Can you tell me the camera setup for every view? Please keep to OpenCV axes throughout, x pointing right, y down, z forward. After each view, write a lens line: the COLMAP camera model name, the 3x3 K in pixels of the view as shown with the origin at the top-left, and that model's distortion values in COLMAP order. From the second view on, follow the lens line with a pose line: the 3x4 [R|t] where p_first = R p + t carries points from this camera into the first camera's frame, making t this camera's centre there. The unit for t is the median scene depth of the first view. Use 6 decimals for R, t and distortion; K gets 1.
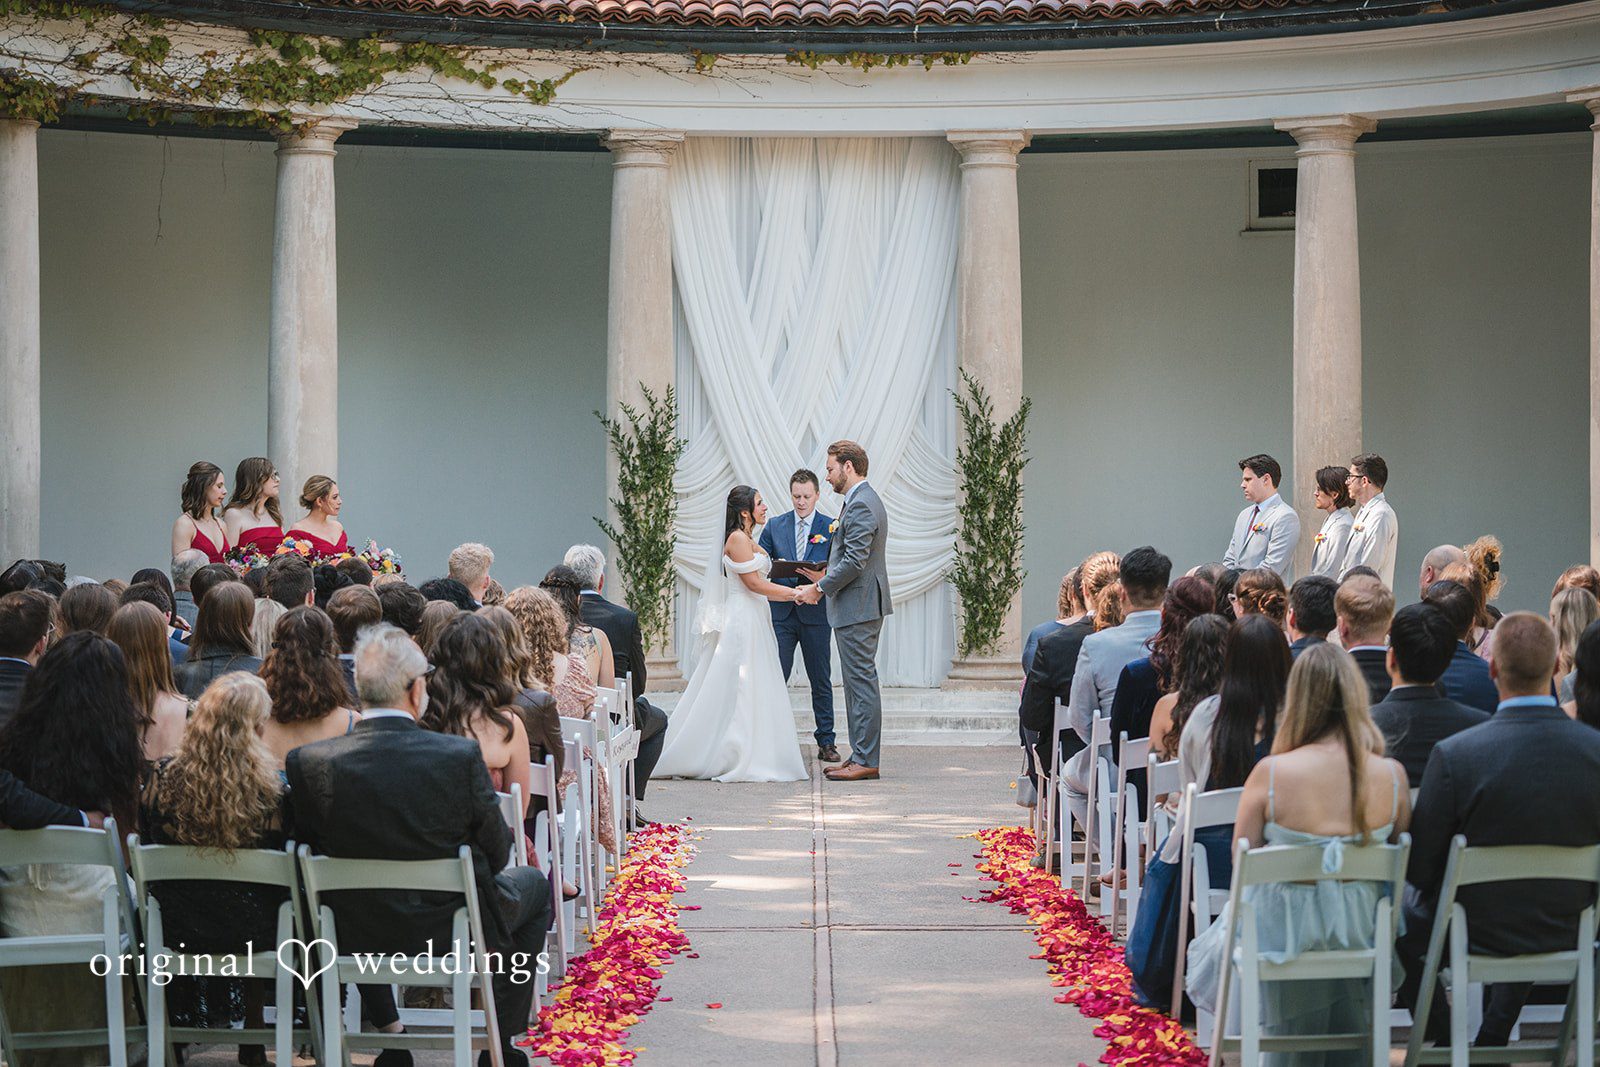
lens RADIAL K [[1261.1, 0, 800.0], [0, 1261.1, 533.5], [0, 0, 1]] dist [-0.006838, -0.001274]
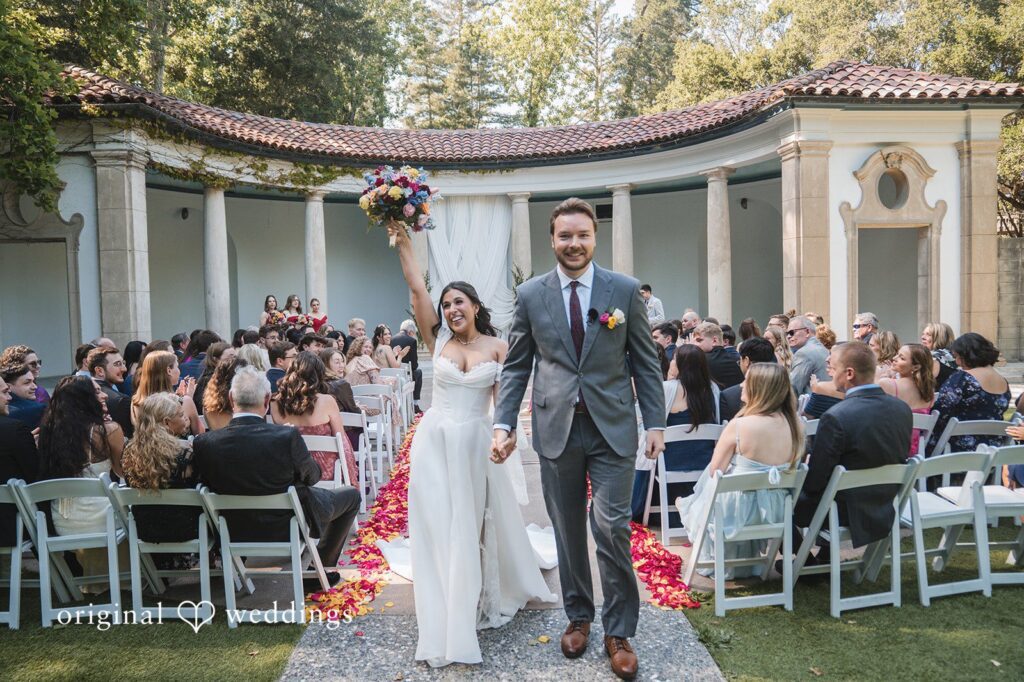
lens RADIAL K [[807.1, 0, 512.0], [0, 807.1, 341.0], [0, 0, 1]] dist [-0.006838, -0.001274]
pose [[0.998539, -0.026910, 0.046867, 0.016117], [0.024898, 0.998765, 0.042994, -0.014169], [-0.047966, -0.041764, 0.997975, -1.124228]]
